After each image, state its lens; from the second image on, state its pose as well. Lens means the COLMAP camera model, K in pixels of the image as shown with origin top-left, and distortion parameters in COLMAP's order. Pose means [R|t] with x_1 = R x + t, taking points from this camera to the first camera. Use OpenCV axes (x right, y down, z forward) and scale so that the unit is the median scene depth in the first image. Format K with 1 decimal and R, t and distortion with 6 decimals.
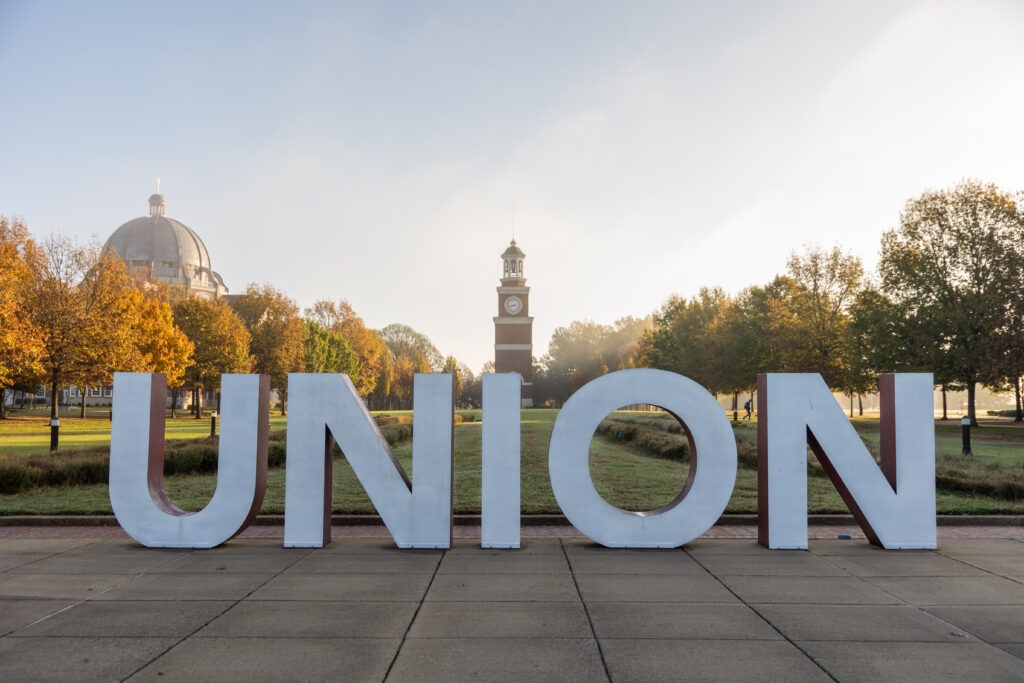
lens RADIAL K [[819.6, 0, 512.0], [0, 819.6, 341.5], [0, 0, 1]] dist [-0.003652, -0.000575]
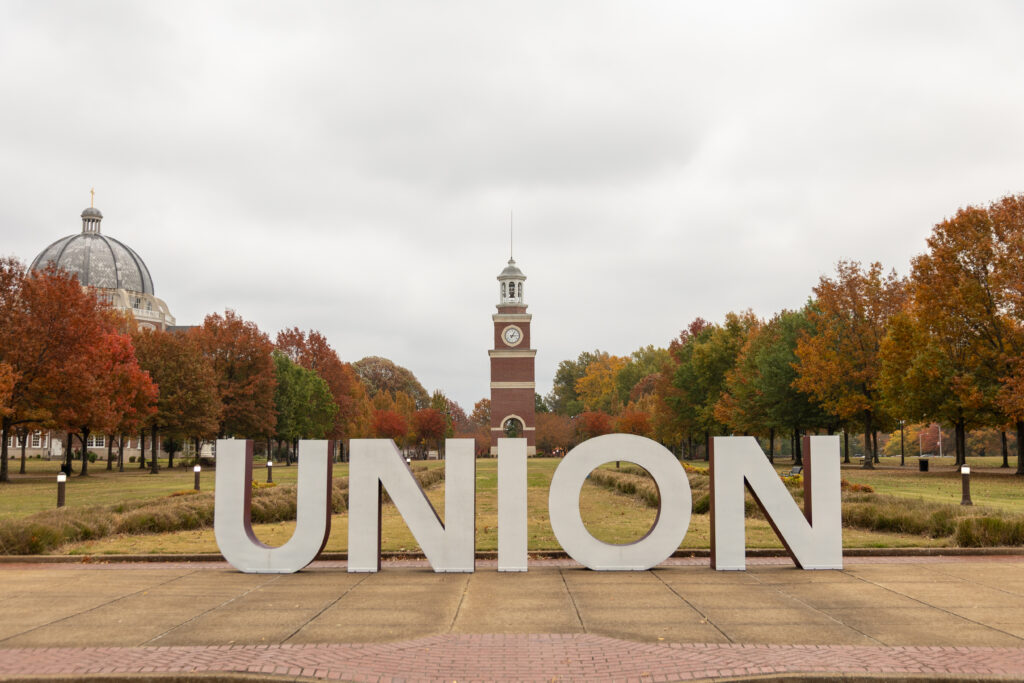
lens RADIAL K [[1115.3, 0, 512.0], [0, 1115.3, 341.5], [0, 0, 1]] dist [0.014927, 0.003089]
pose [[0.999969, -0.006160, 0.004840, -0.017477], [0.006248, 0.999810, -0.018467, -0.067514], [-0.004725, 0.018497, 0.999818, -0.636136]]
